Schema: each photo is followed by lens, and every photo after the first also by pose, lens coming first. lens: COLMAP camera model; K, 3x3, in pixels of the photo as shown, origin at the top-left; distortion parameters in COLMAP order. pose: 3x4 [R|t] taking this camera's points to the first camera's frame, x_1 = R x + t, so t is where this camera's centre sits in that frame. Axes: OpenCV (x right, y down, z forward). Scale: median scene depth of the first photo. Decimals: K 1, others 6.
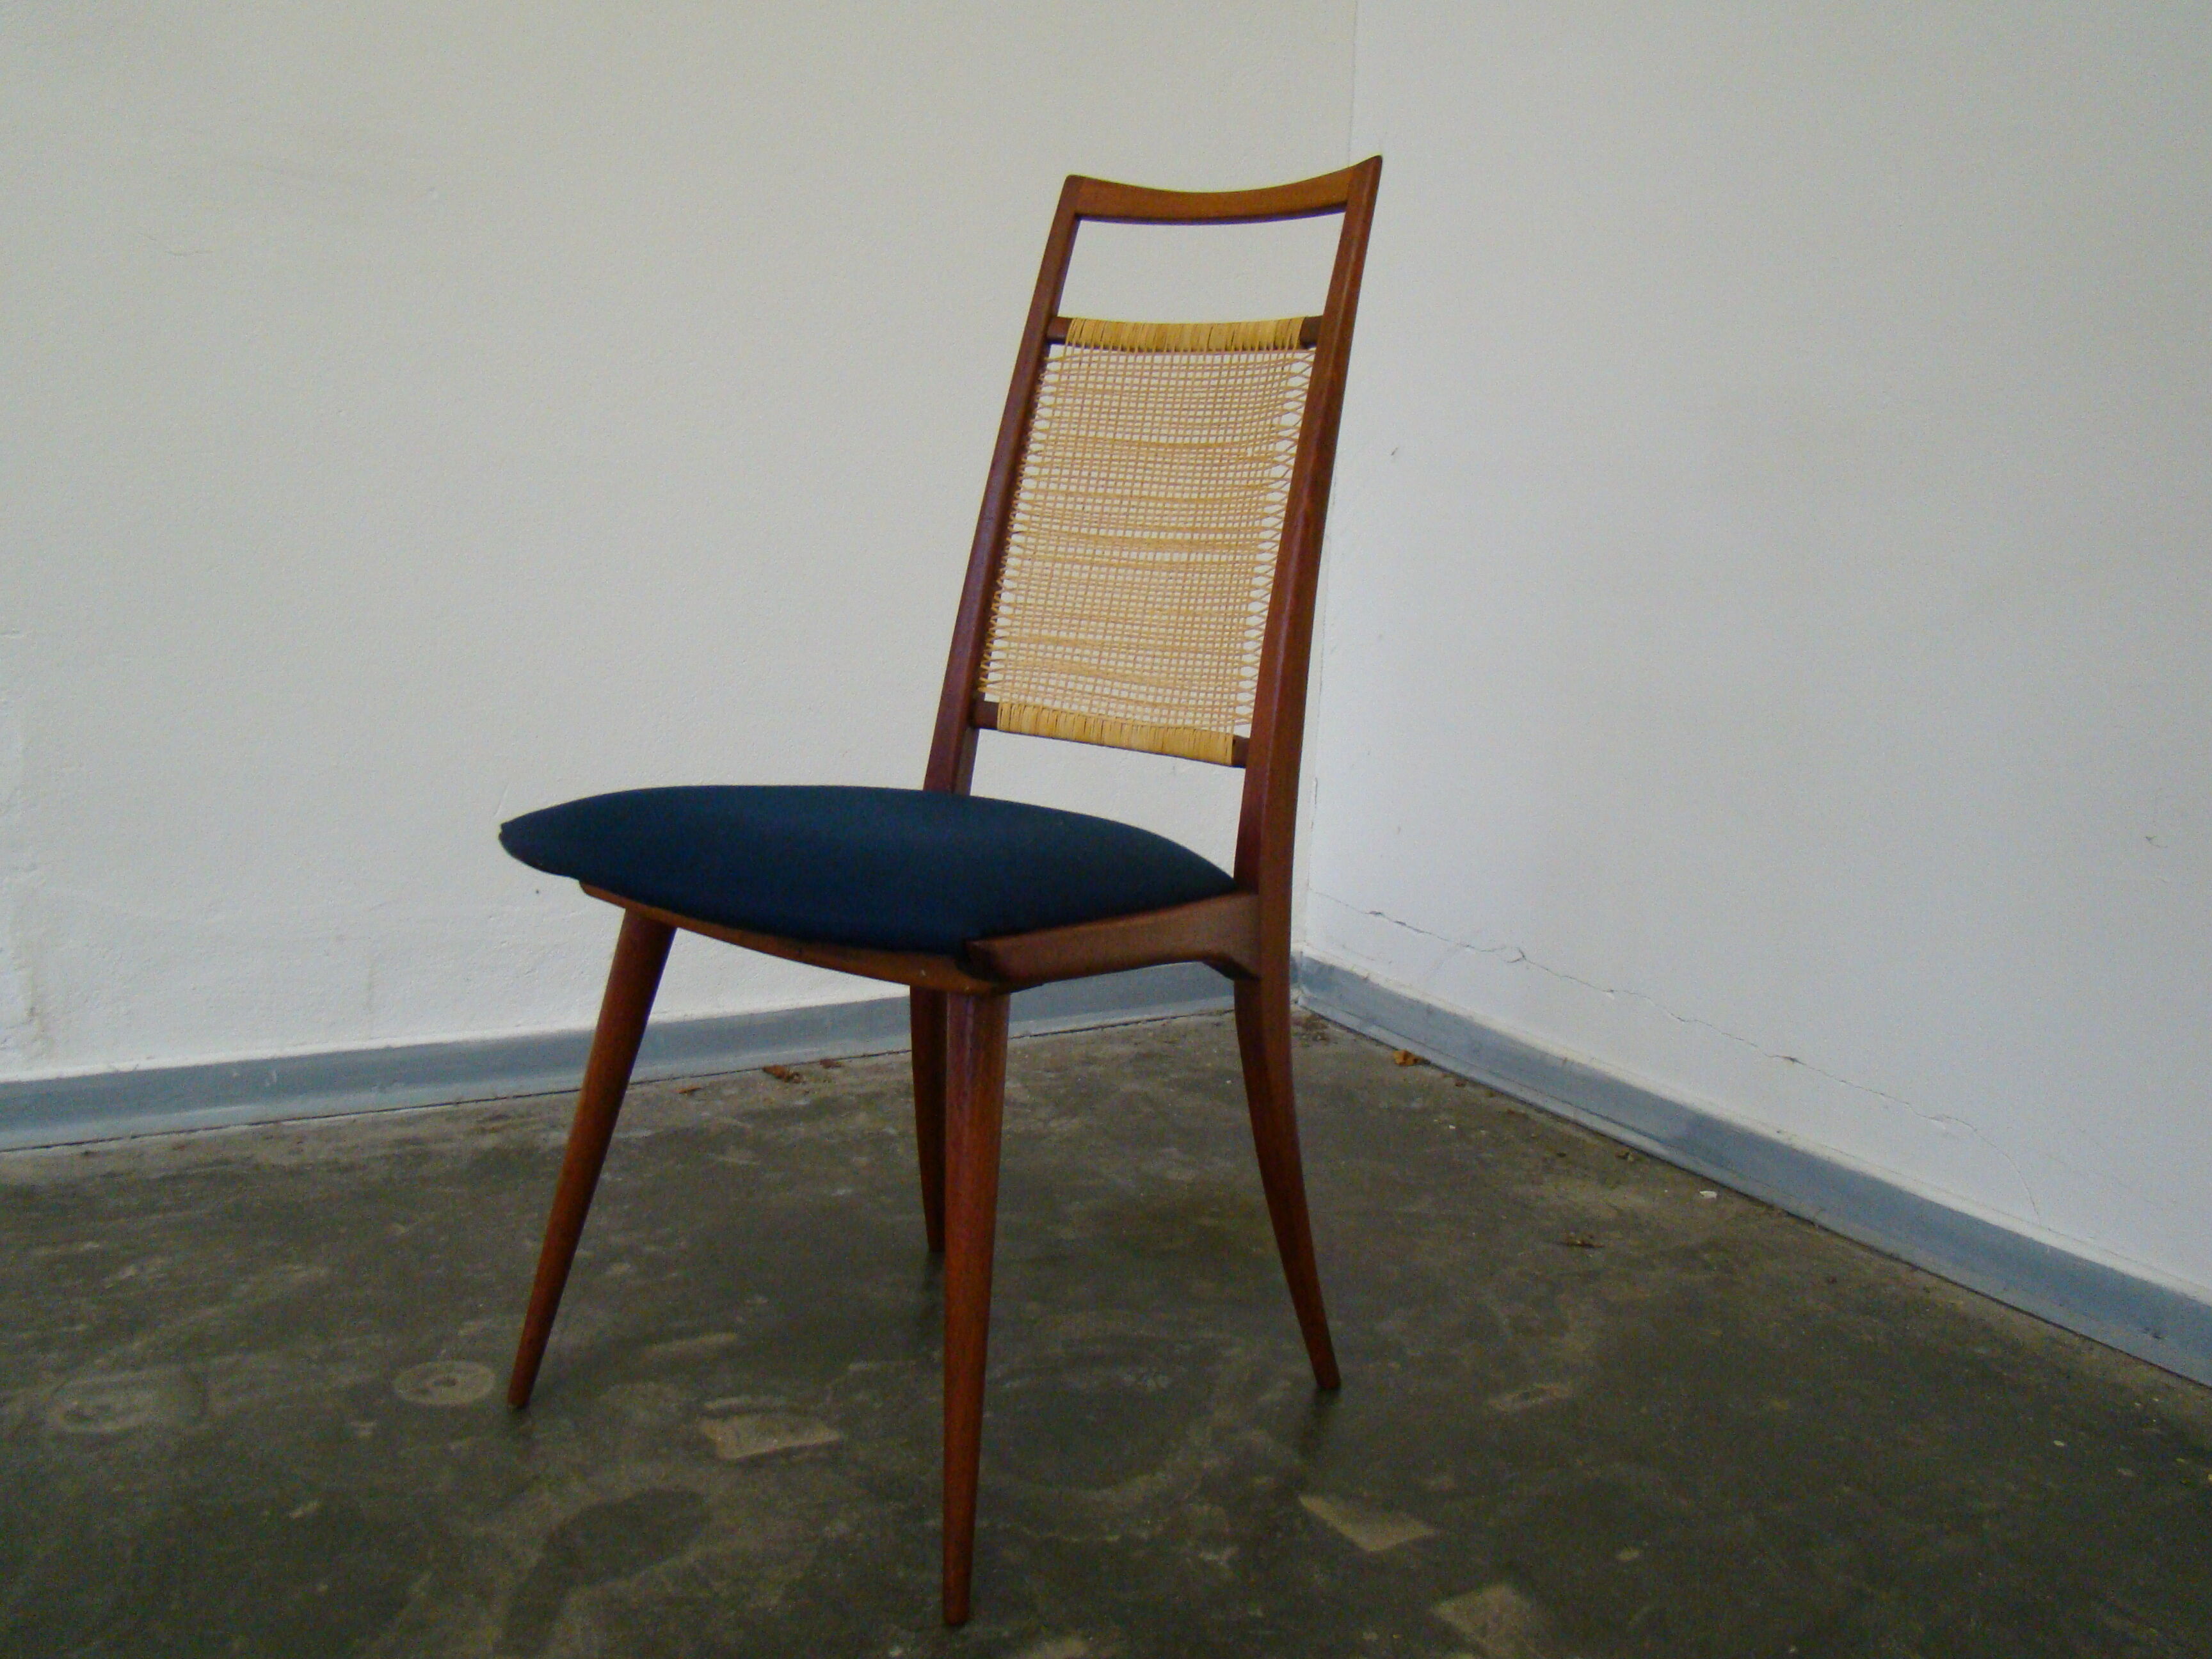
lens RADIAL K [[2006.1, 0, 1106.0], [0, 2006.1, 829.5], [0, 0, 1]] dist [-0.187420, 0.129159]
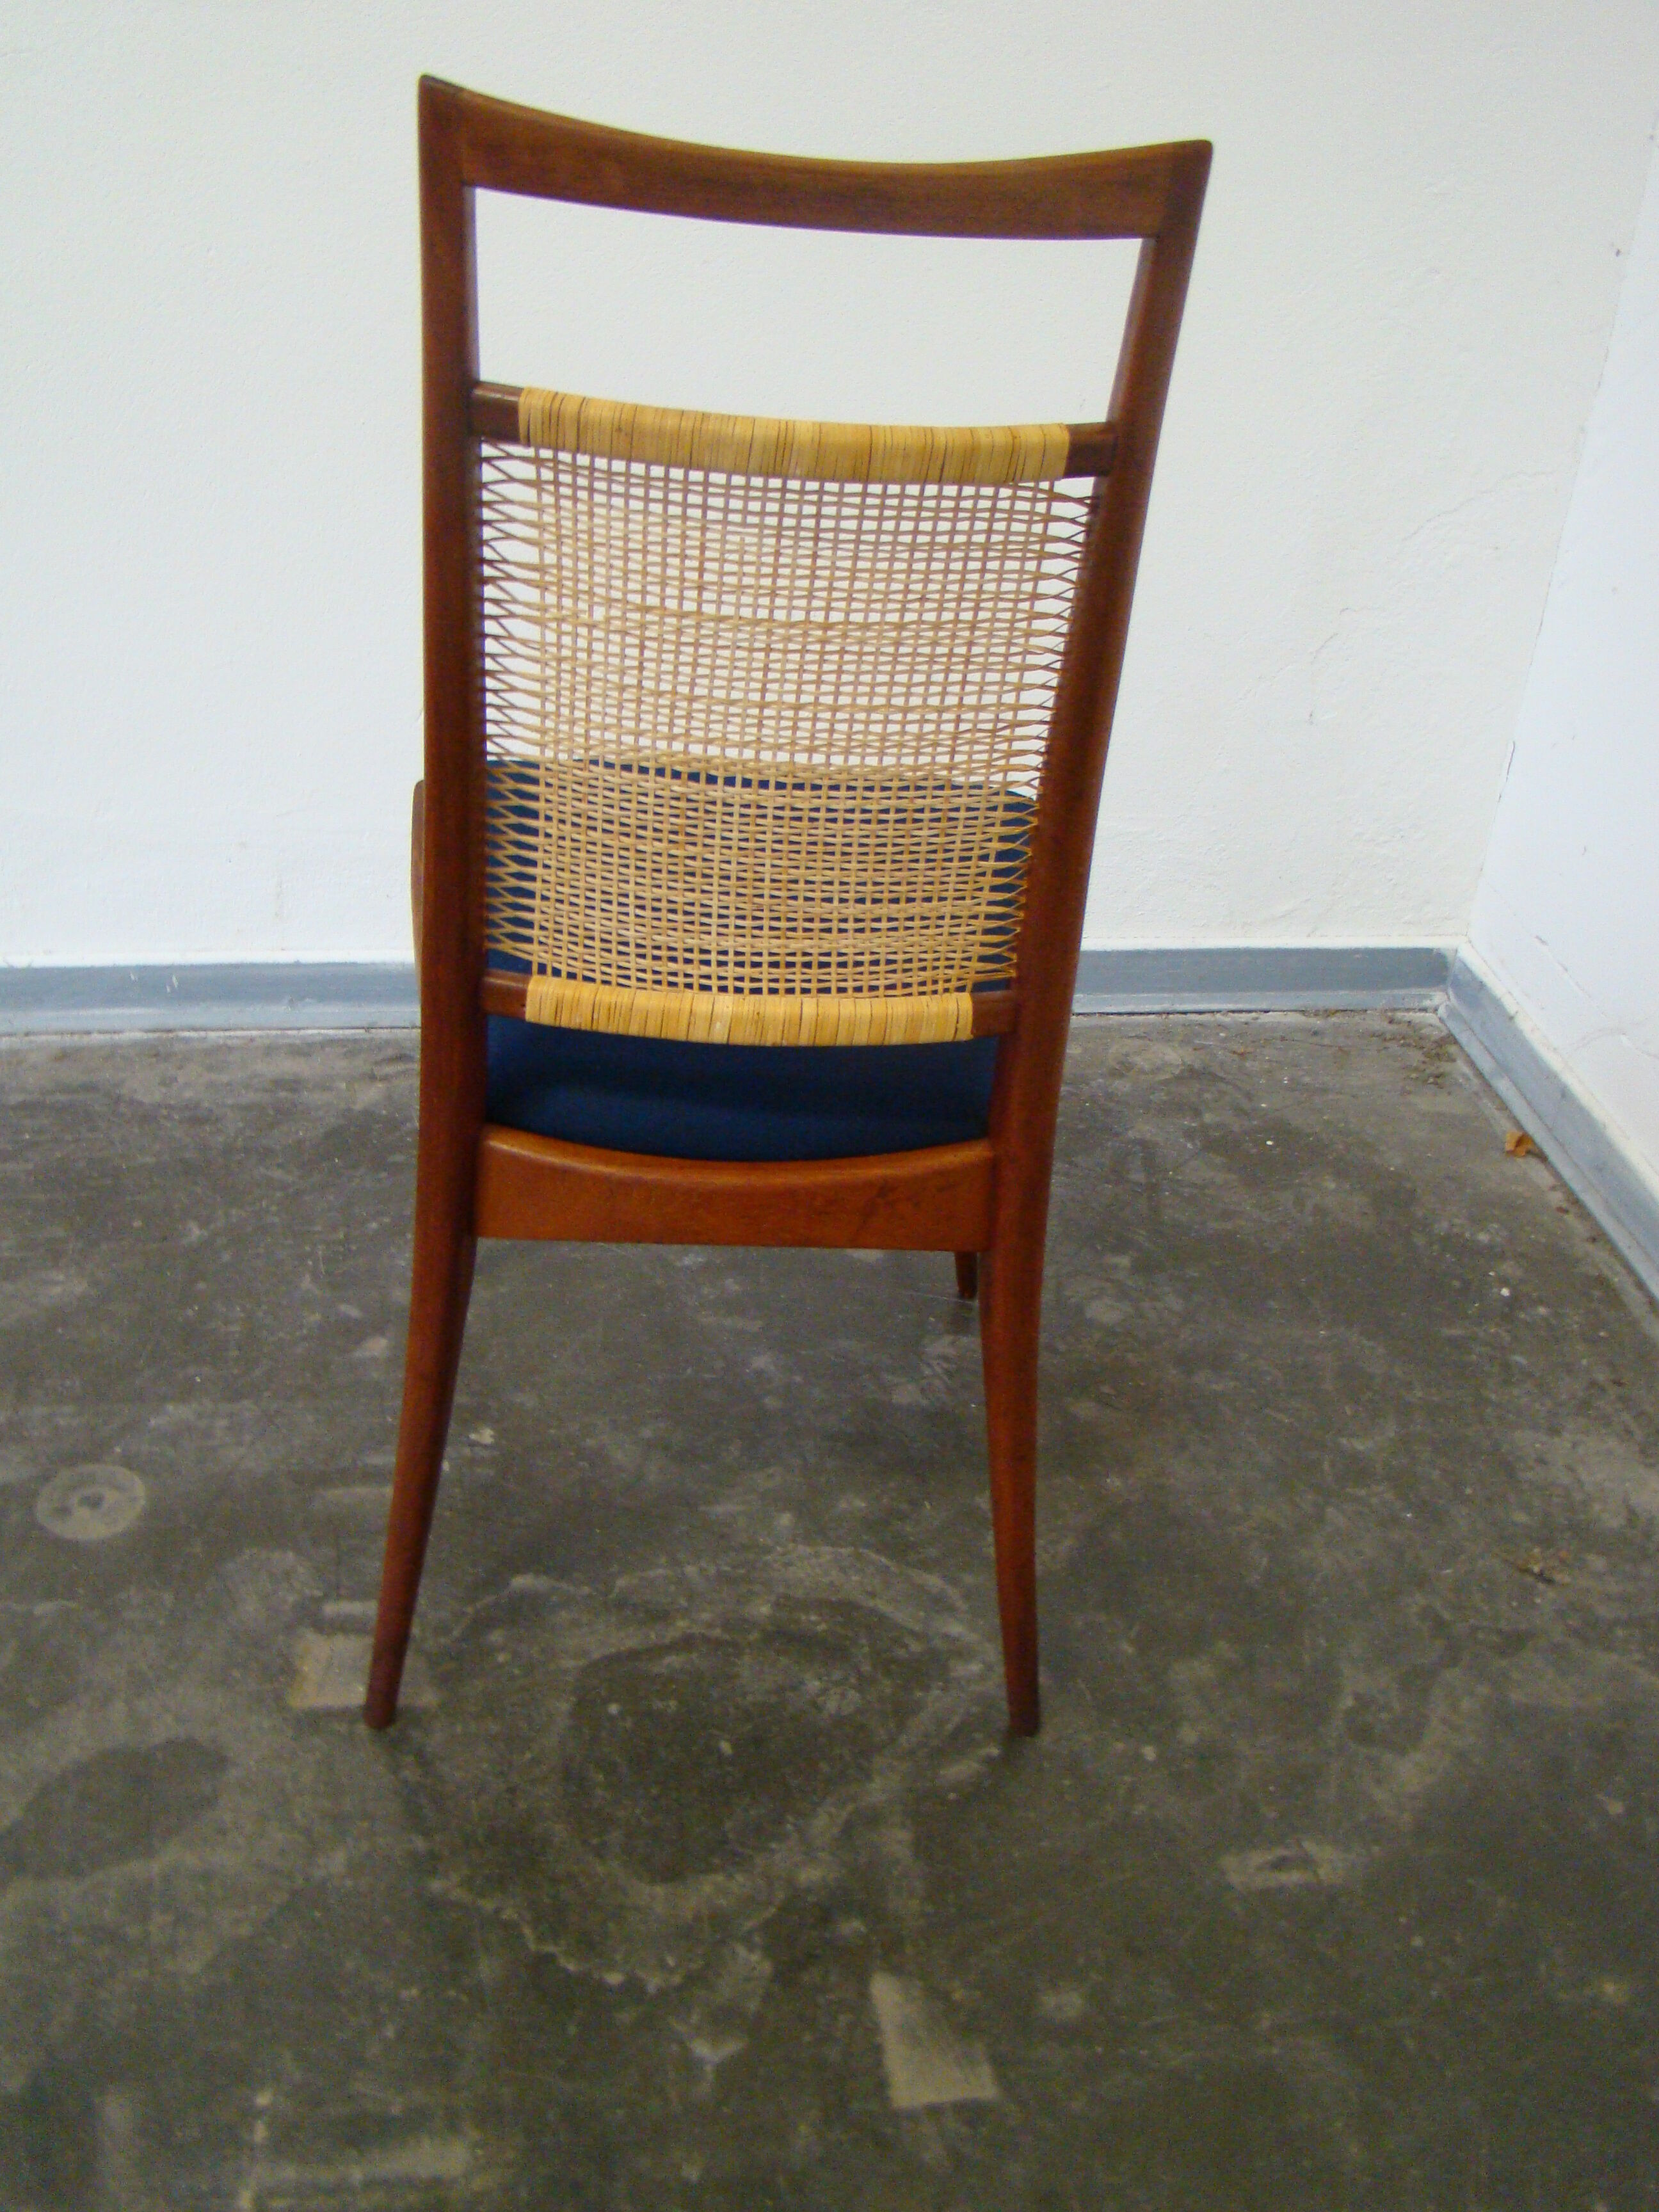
lens RADIAL K [[2006.1, 0, 842.4], [0, 2006.1, 1141.0], [0, 0, 1]] dist [-0.187420, 0.129159]
pose [[0.923109, 0.219595, -0.315670, 0.215205], [-0.088963, 0.920594, 0.380254, -0.226366], [0.374106, -0.322933, 0.869344, 0.335931]]
